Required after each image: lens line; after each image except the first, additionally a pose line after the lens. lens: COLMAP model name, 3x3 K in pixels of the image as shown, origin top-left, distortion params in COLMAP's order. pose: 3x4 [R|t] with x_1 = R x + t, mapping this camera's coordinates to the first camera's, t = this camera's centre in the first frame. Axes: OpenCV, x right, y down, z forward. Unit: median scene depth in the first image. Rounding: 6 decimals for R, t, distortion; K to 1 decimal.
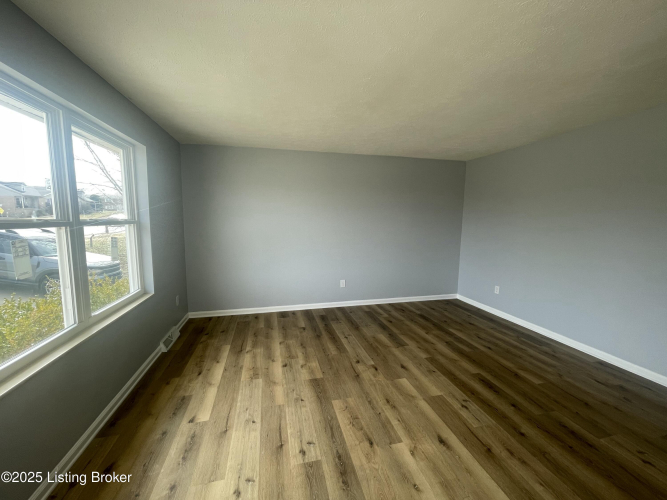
lens RADIAL K [[269.3, 0, 331.1], [0, 269.3, 247.6], [0, 0, 1]] dist [-0.002024, 0.000009]
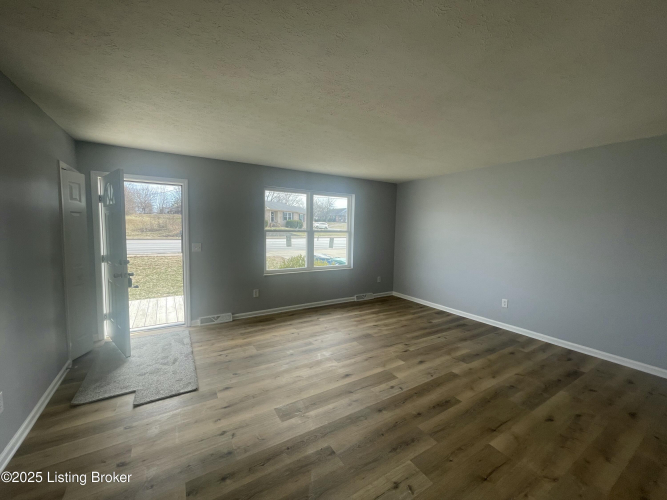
lens RADIAL K [[269.3, 0, 334.7], [0, 269.3, 248.2], [0, 0, 1]] dist [-0.002024, 0.000009]
pose [[0.315628, 0.068555, -0.946403, 1.130168], [-0.114086, 0.992893, 0.033874, -0.025274], [0.942000, 0.097280, 0.321206, 0.234650]]
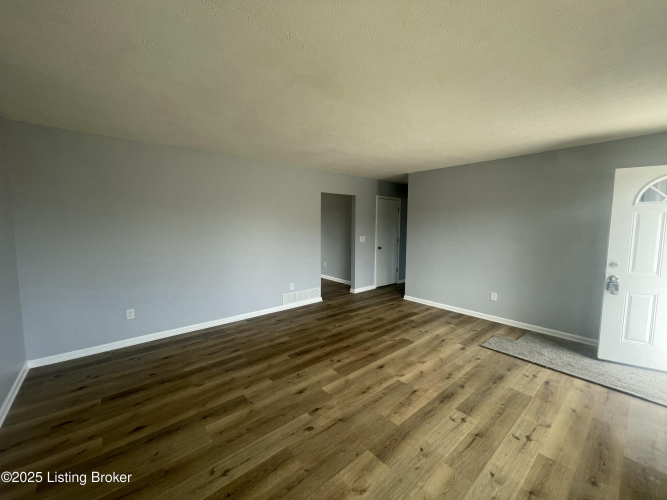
lens RADIAL K [[269.3, 0, 334.1], [0, 269.3, 249.4], [0, 0, 1]] dist [-0.002024, 0.000009]
pose [[-0.457571, -0.088431, 0.884765, -0.506652], [0.089229, 0.985453, 0.144641, -0.136156], [-0.884685, 0.145130, -0.443024, 1.166538]]
